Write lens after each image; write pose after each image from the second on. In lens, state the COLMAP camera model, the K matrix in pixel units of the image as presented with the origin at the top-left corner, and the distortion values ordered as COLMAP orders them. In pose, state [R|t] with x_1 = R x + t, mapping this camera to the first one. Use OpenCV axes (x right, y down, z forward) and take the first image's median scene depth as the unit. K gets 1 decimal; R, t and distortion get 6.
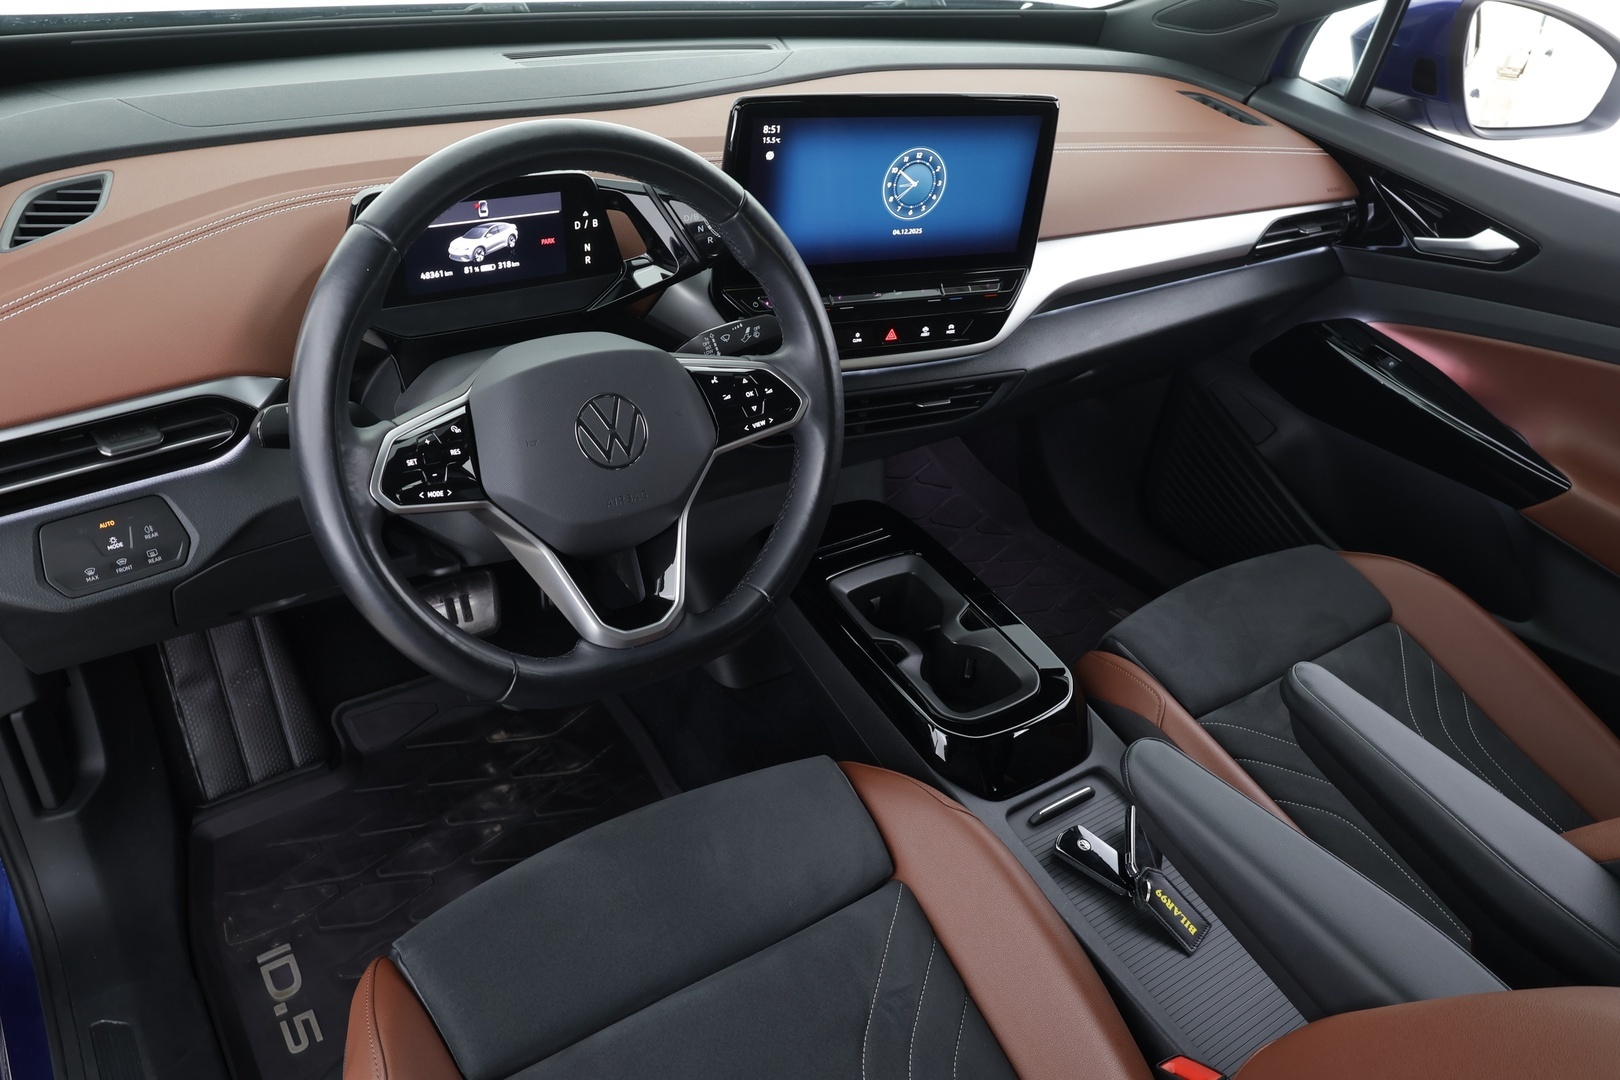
lens RADIAL K [[1202.9, 0, 810.0], [0, 1202.9, 540.0], [0, 0, 1]] dist [0.004768, -0.003159]
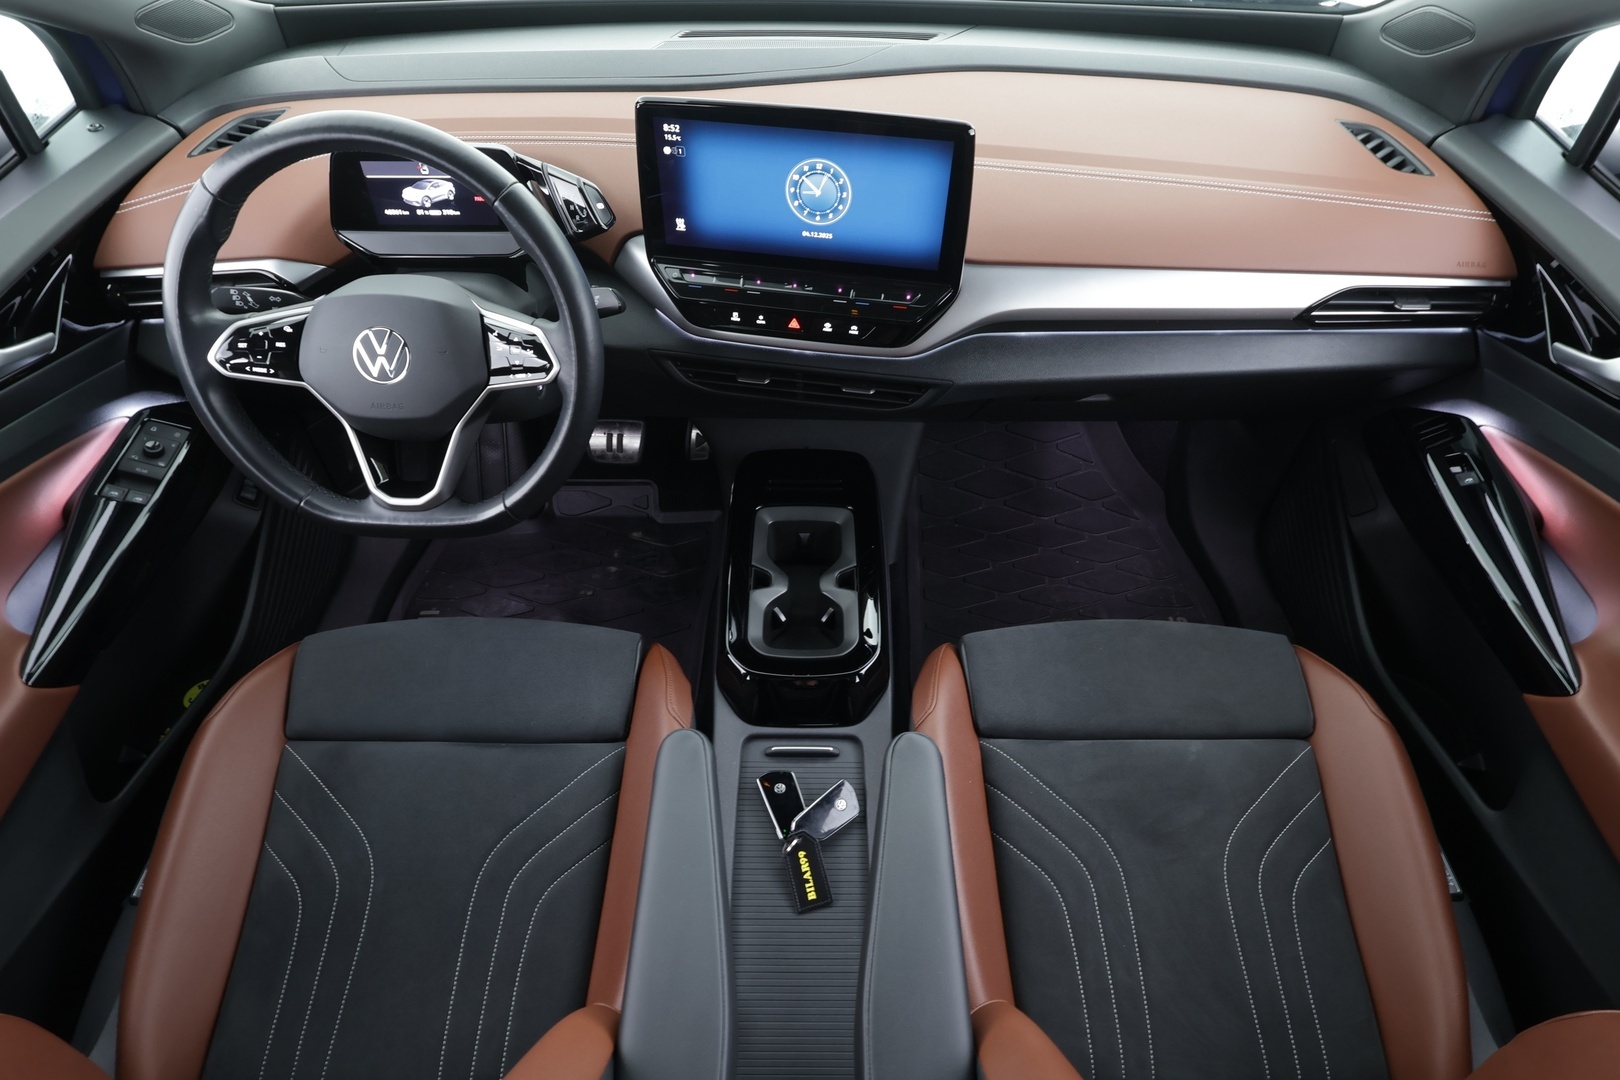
lens RADIAL K [[873.2, 0, 810.0], [0, 873.2, 540.0], [0, 0, 1]] dist [-0.003922, 0.002937]
pose [[0.814942, 0.340904, -0.468672, 0.617961], [-0.254317, 0.937031, 0.239365, -0.205941], [0.520761, -0.075878, 0.850324, 0.324317]]
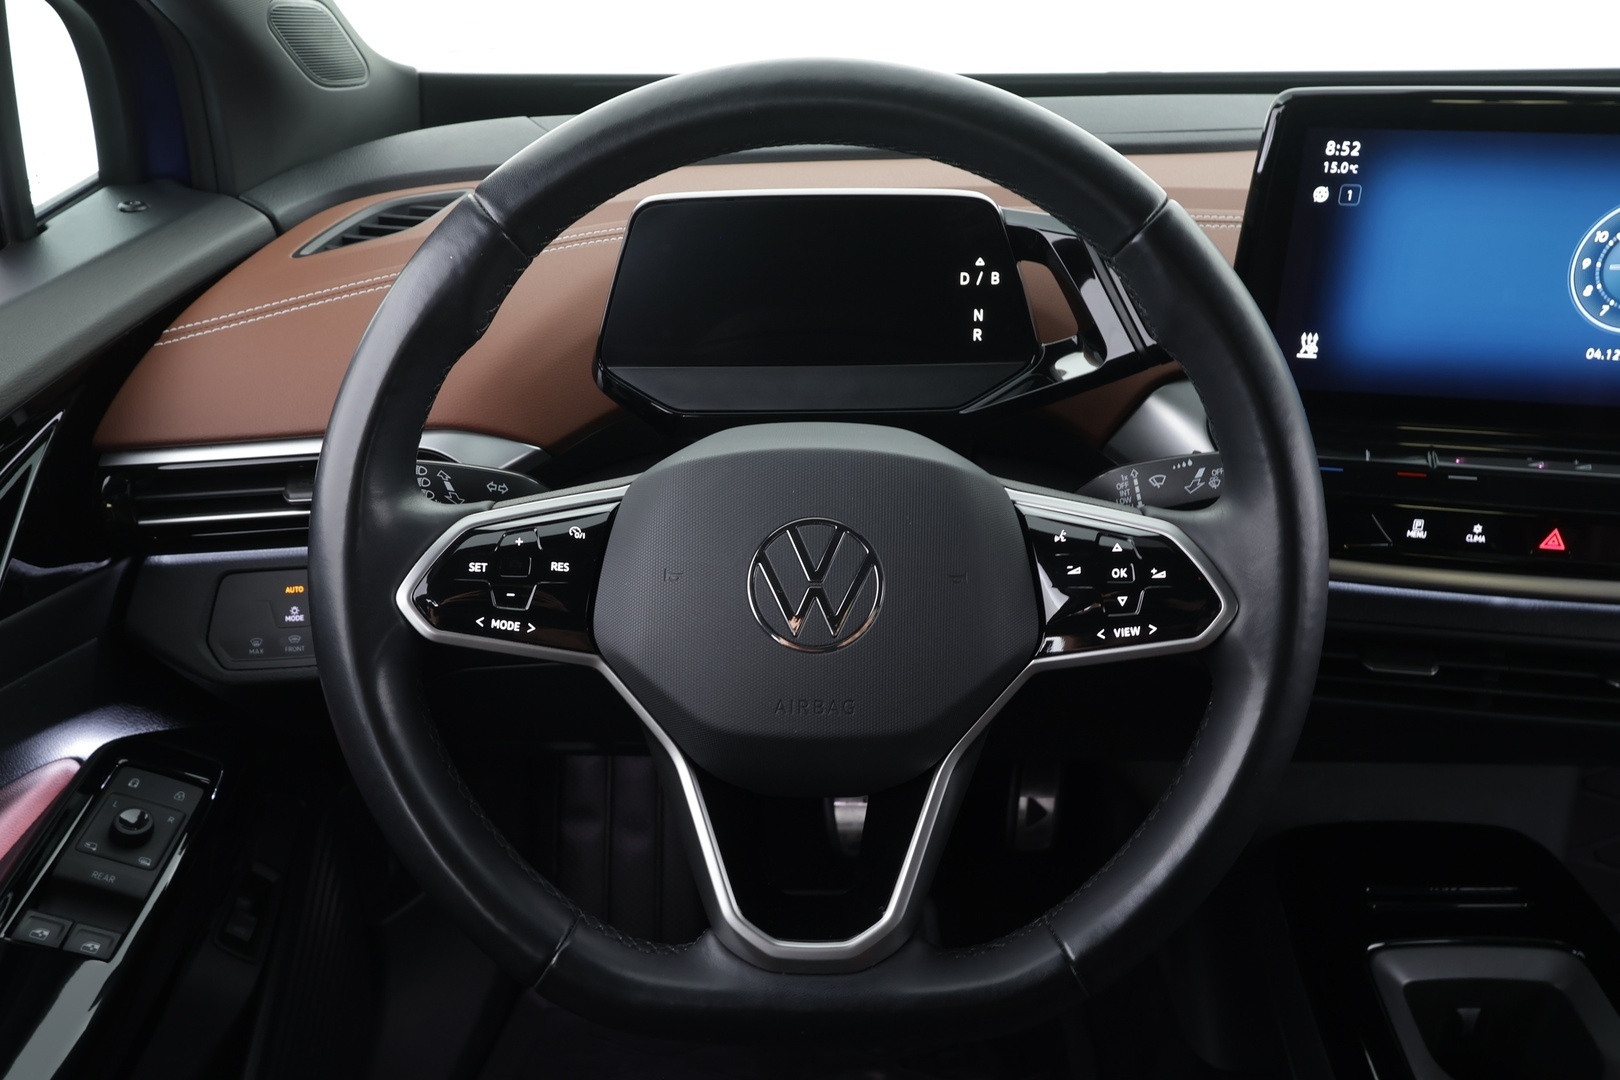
lens RADIAL K [[1268.9, 0, 810.0], [0, 1268.9, 540.0], [0, 0, 1]] dist [0.001307, -0.000362]
pose [[0.809894, 0.156417, -0.565337, 0.135899], [-0.243474, 0.966486, -0.081390, -0.049916], [0.533660, 0.203562, 0.820835, 0.409755]]
